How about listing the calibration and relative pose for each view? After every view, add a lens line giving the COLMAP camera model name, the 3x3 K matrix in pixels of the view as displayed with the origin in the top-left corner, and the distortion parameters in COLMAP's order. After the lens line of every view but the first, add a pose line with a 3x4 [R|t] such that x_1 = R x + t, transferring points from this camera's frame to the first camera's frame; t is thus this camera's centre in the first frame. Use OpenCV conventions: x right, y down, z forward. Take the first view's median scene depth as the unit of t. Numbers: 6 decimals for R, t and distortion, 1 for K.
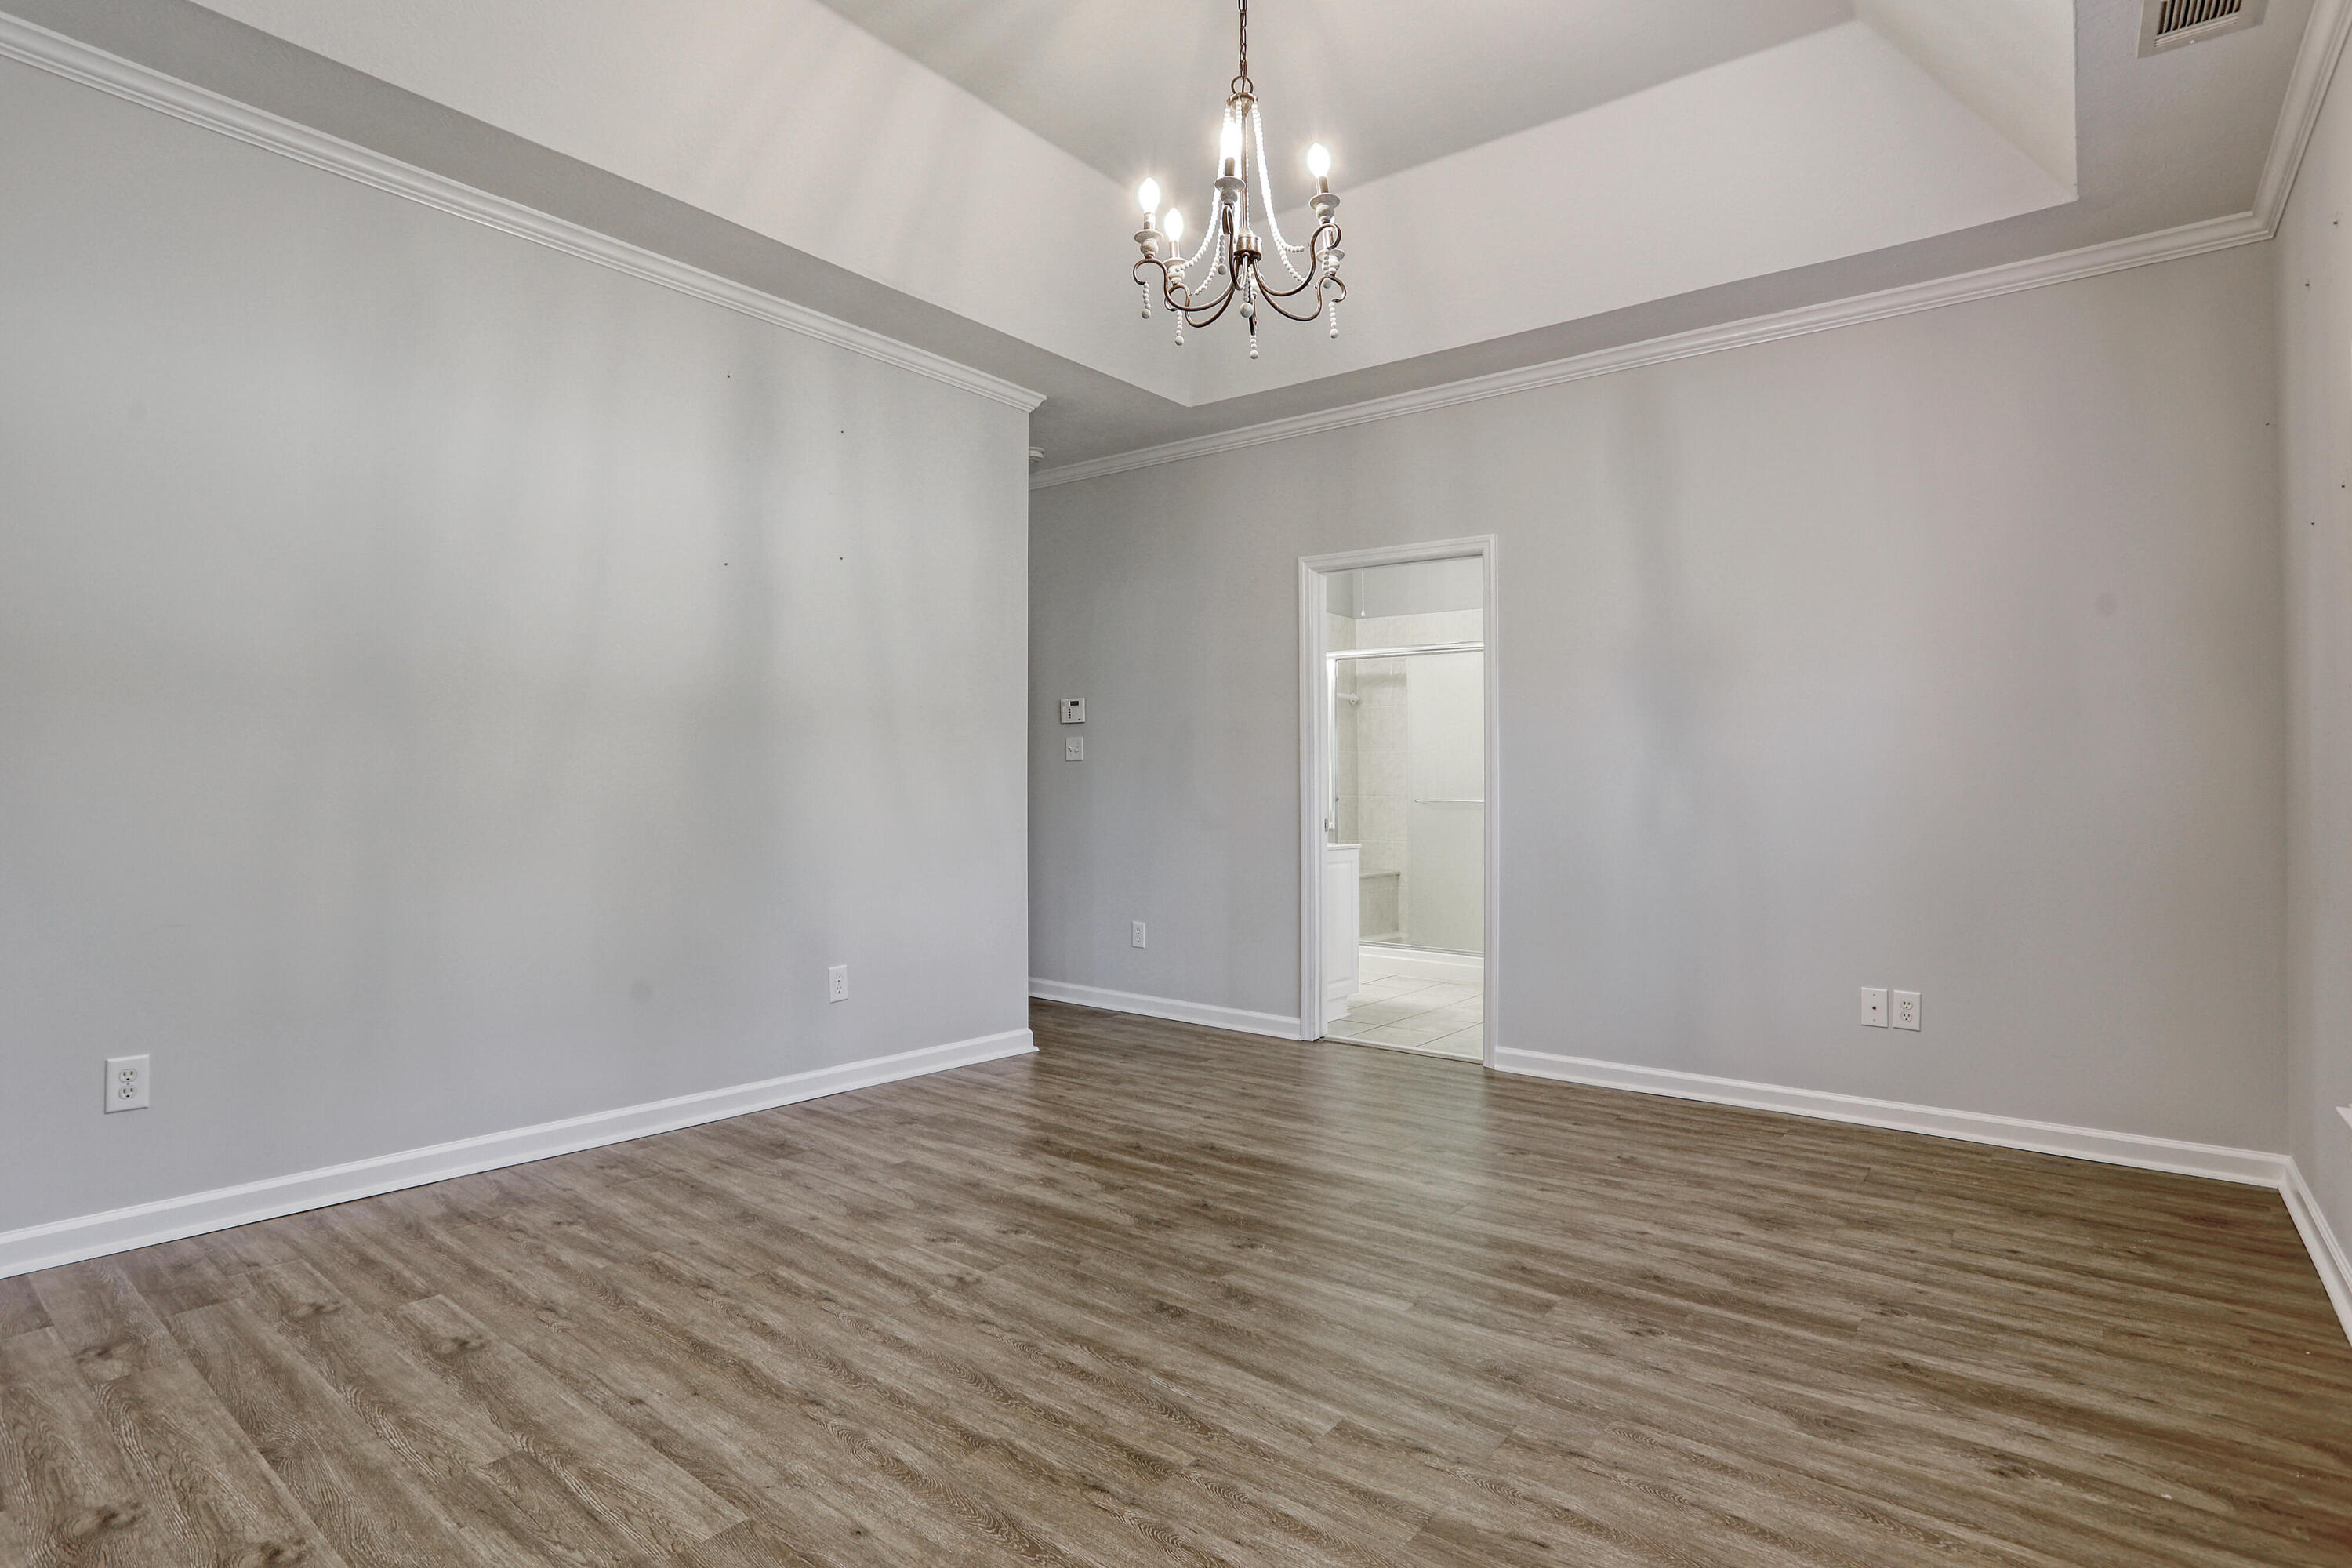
lens RADIAL K [[1180.2, 0, 1153.1], [0, 1180.2, 793.4], [0, 0, 1]] dist [-0.075098, 0.038169]
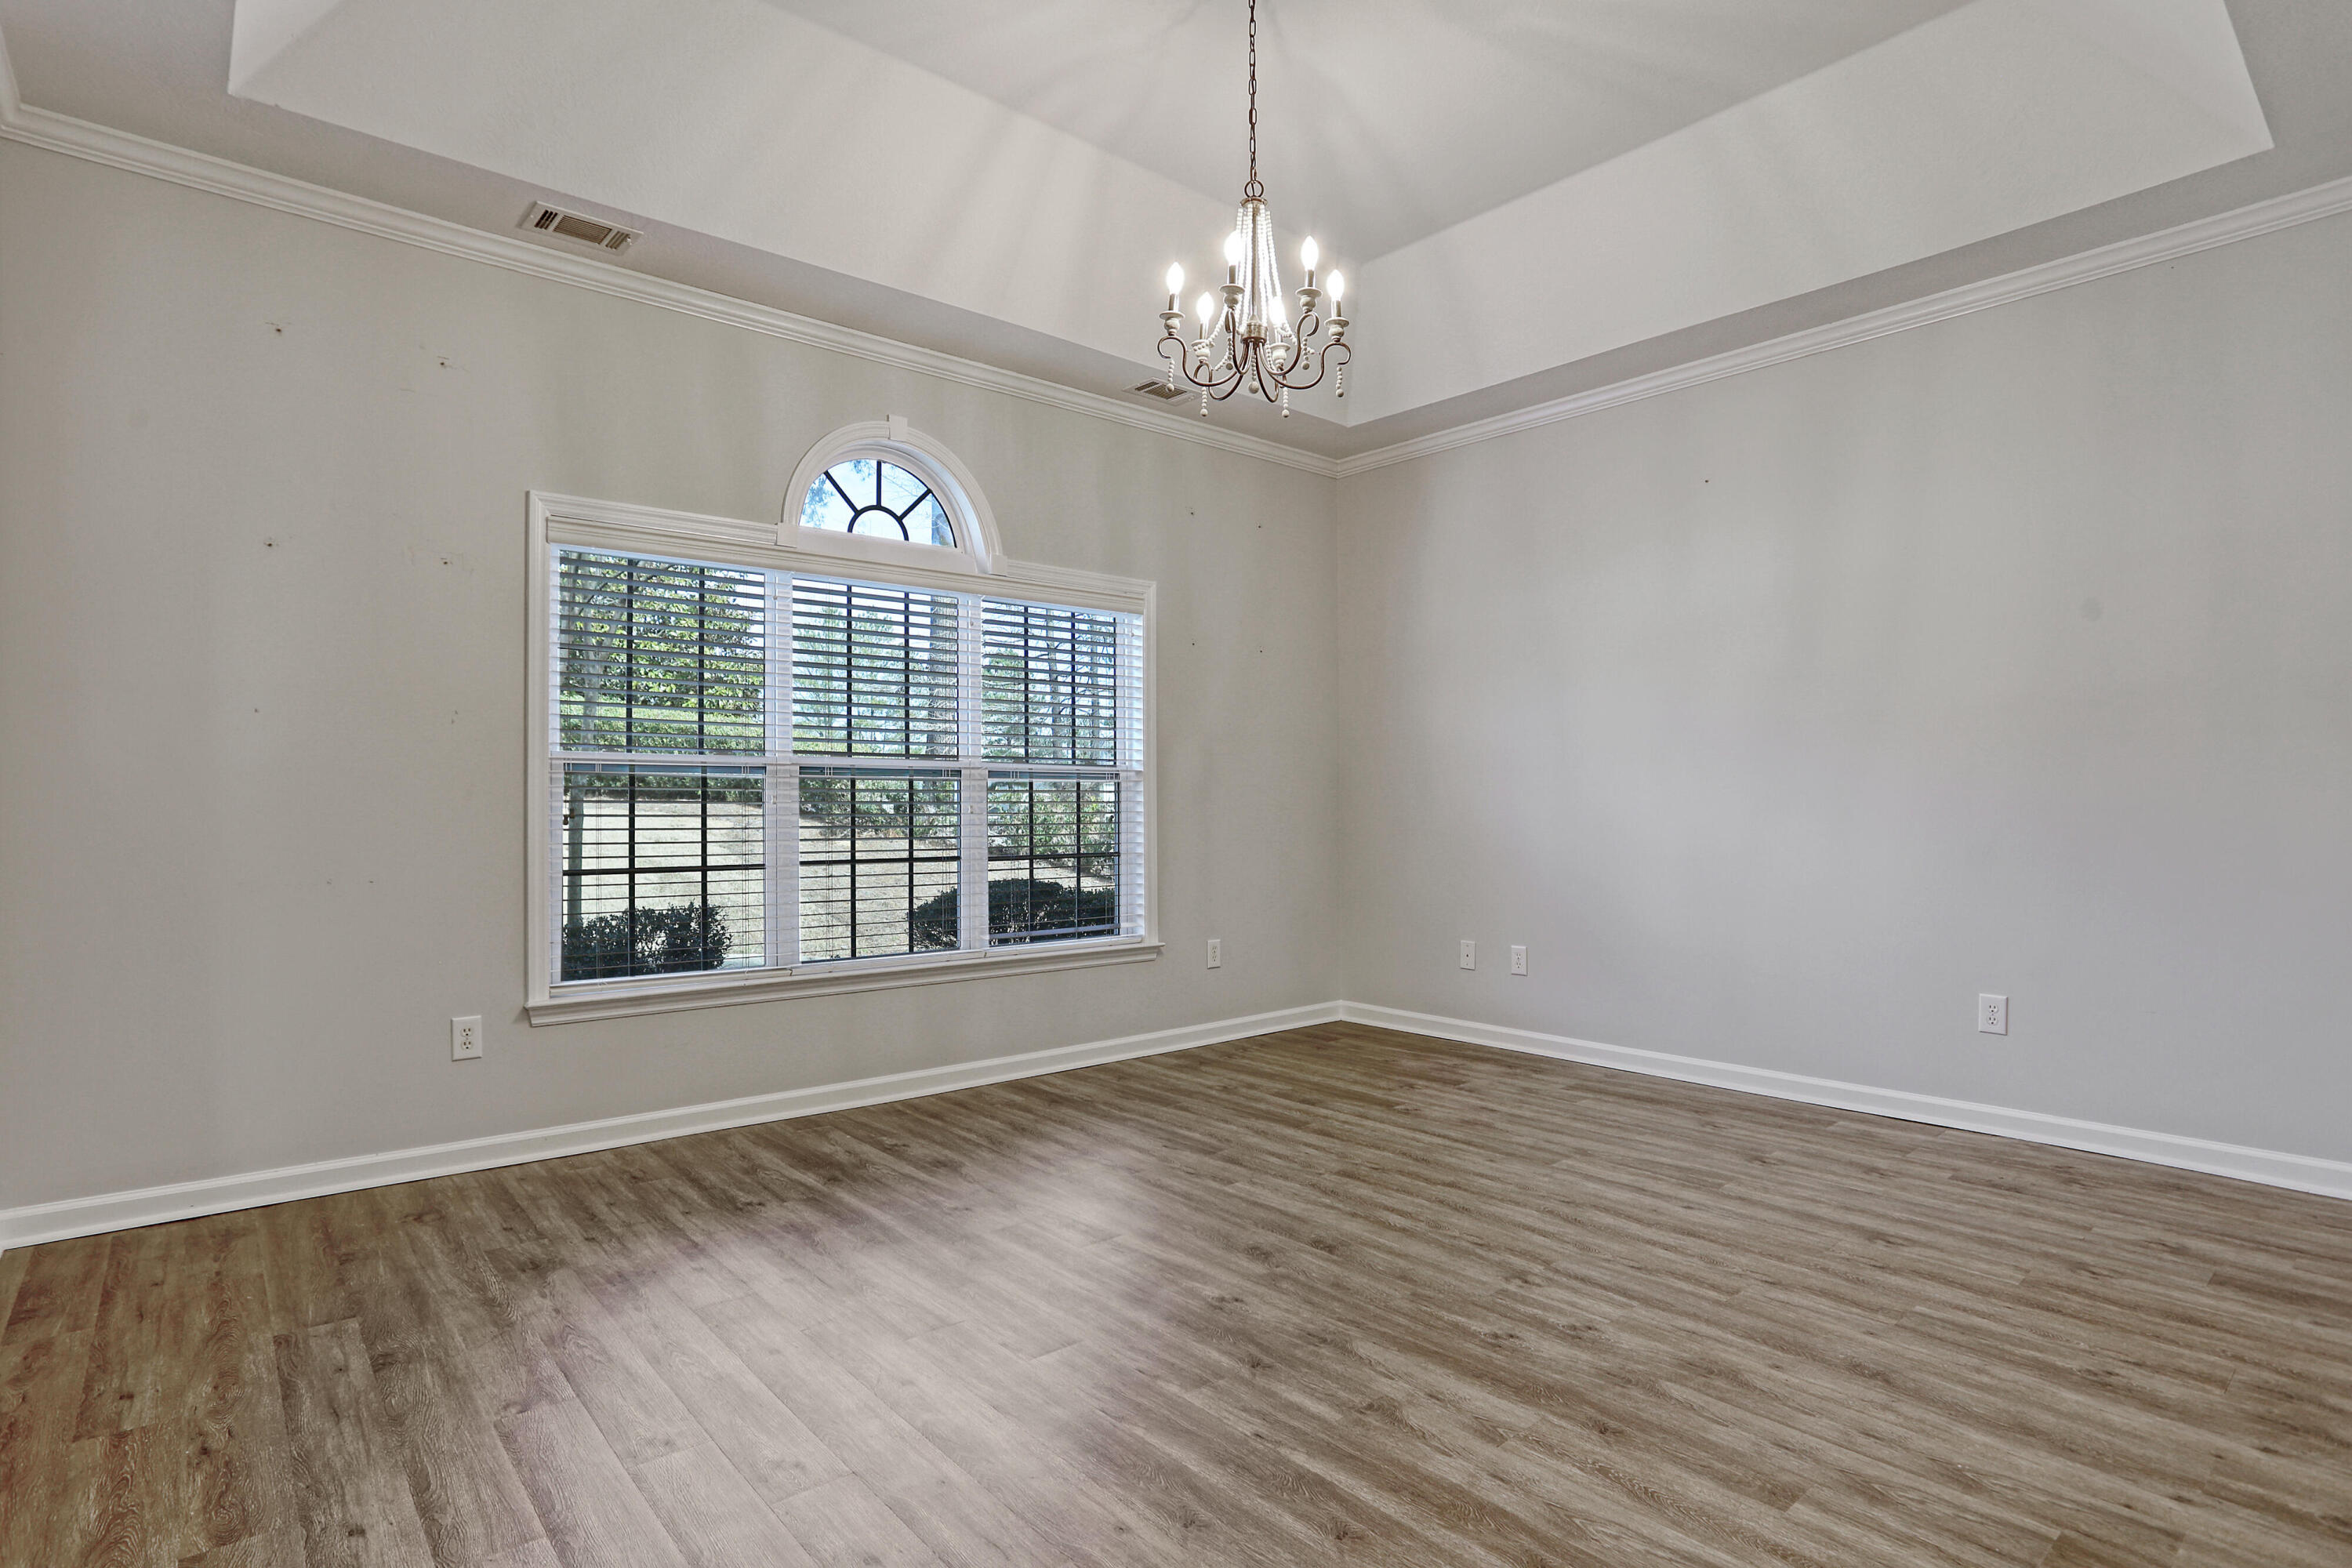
lens RADIAL K [[1180.2, 0, 1153.1], [0, 1180.2, 793.4], [0, 0, 1]] dist [-0.075098, 0.038169]
pose [[-0.981760, -0.007674, 0.189970, -0.034780], [-0.007326, 0.999970, 0.002531, -0.010628], [-0.189984, 0.001093, -0.981787, 2.078498]]
